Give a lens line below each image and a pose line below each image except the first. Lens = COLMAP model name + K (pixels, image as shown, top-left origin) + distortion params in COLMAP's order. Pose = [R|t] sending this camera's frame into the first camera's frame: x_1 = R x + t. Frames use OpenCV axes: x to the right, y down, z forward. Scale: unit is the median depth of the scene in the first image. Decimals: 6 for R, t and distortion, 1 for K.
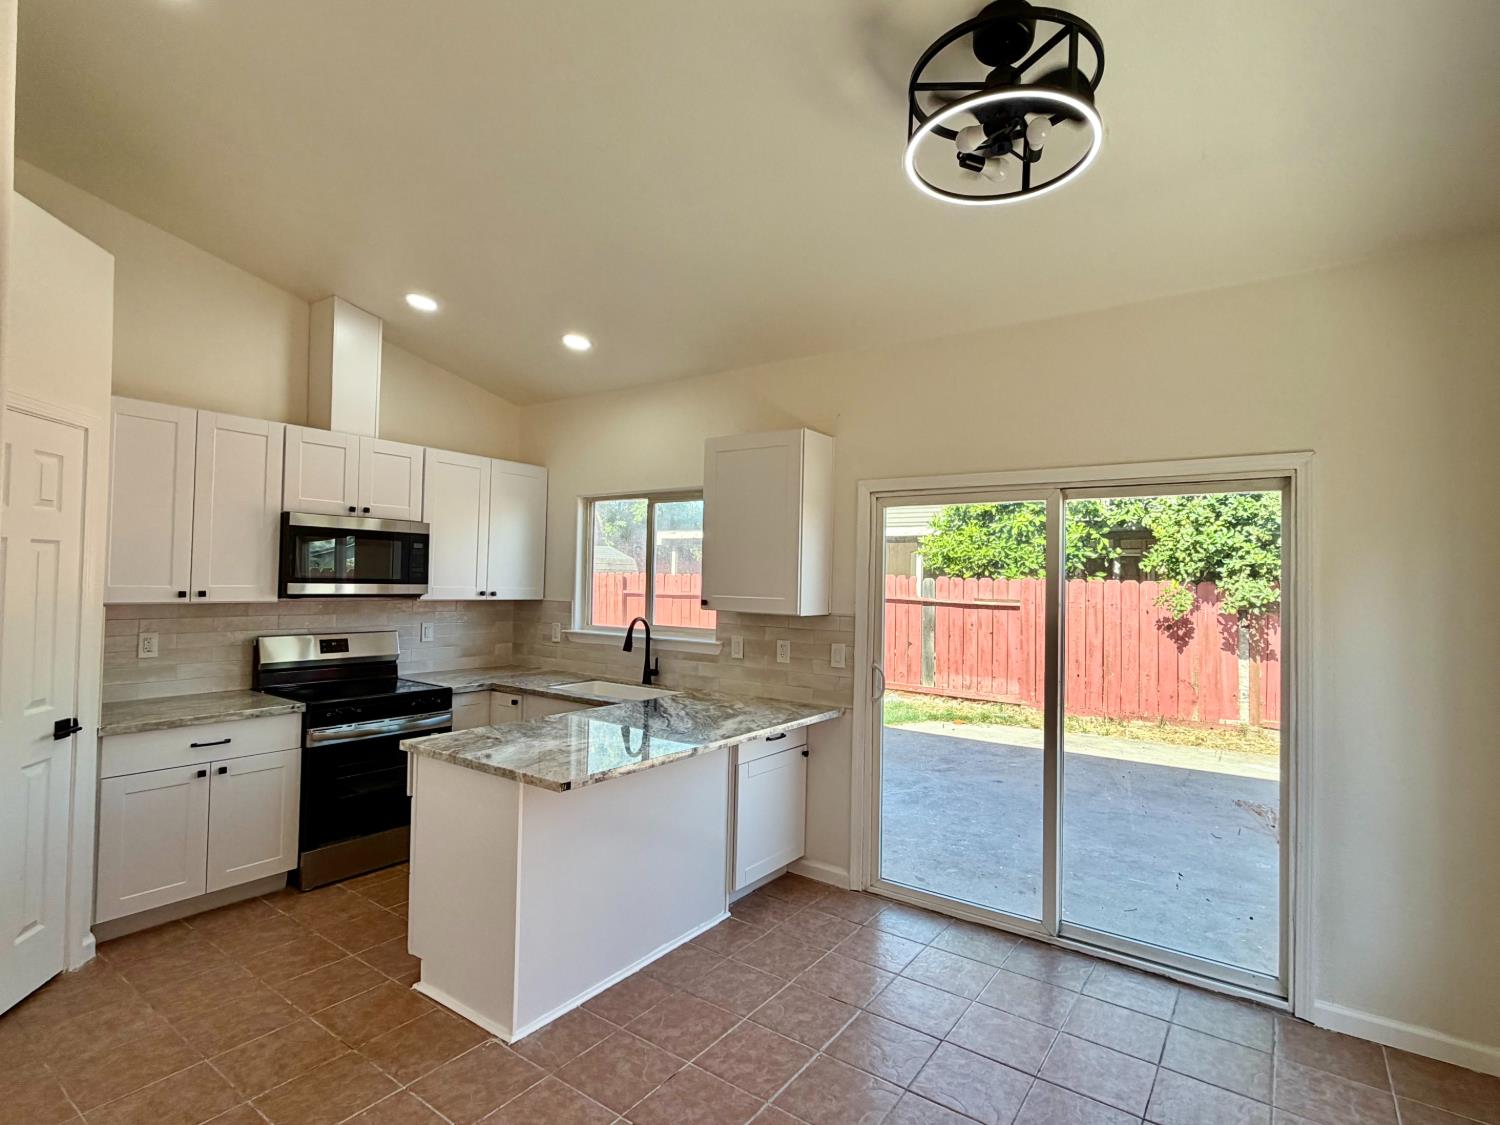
lens RADIAL K [[758.3, 0, 750.0], [0, 758.3, 562.5], [0, 0, 1]] dist [0.003213, -0.000754]
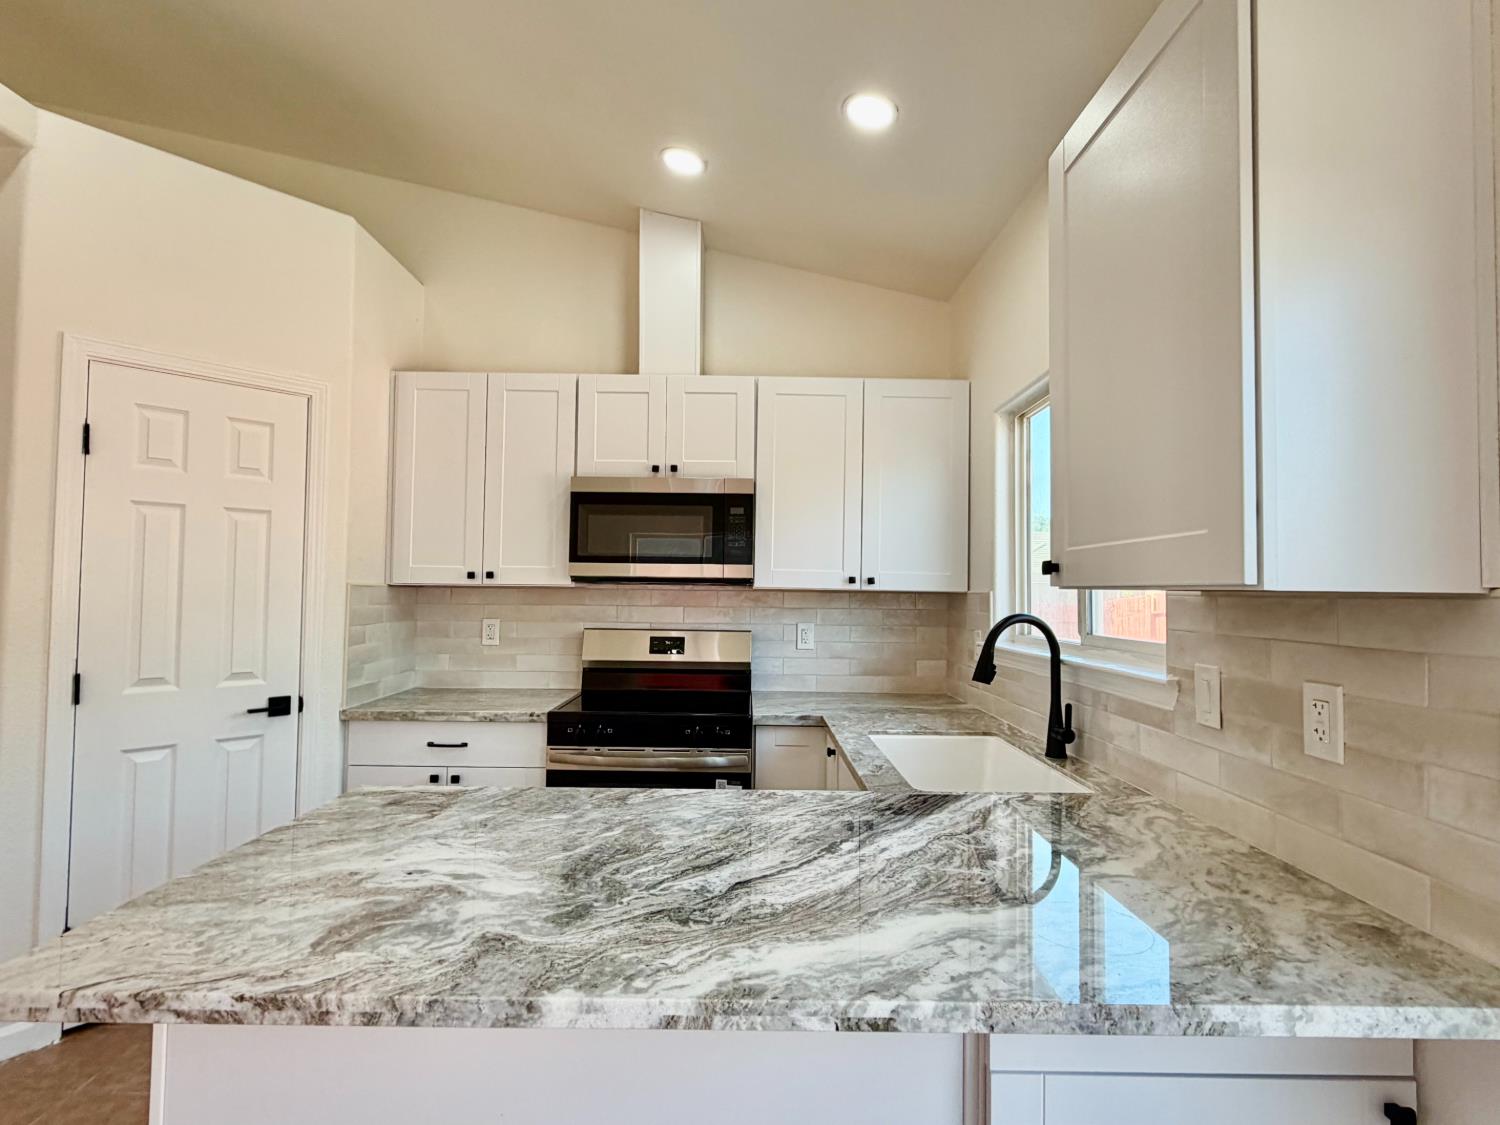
lens RADIAL K [[758.3, 0, 750.0], [0, 758.3, 562.5], [0, 0, 1]] dist [0.003213, -0.000754]
pose [[0.586549, -0.046368, -0.808585, 0.155014], [0.018232, 0.998863, -0.044054, 0.061038], [0.809708, 0.011097, 0.586728, 0.617127]]
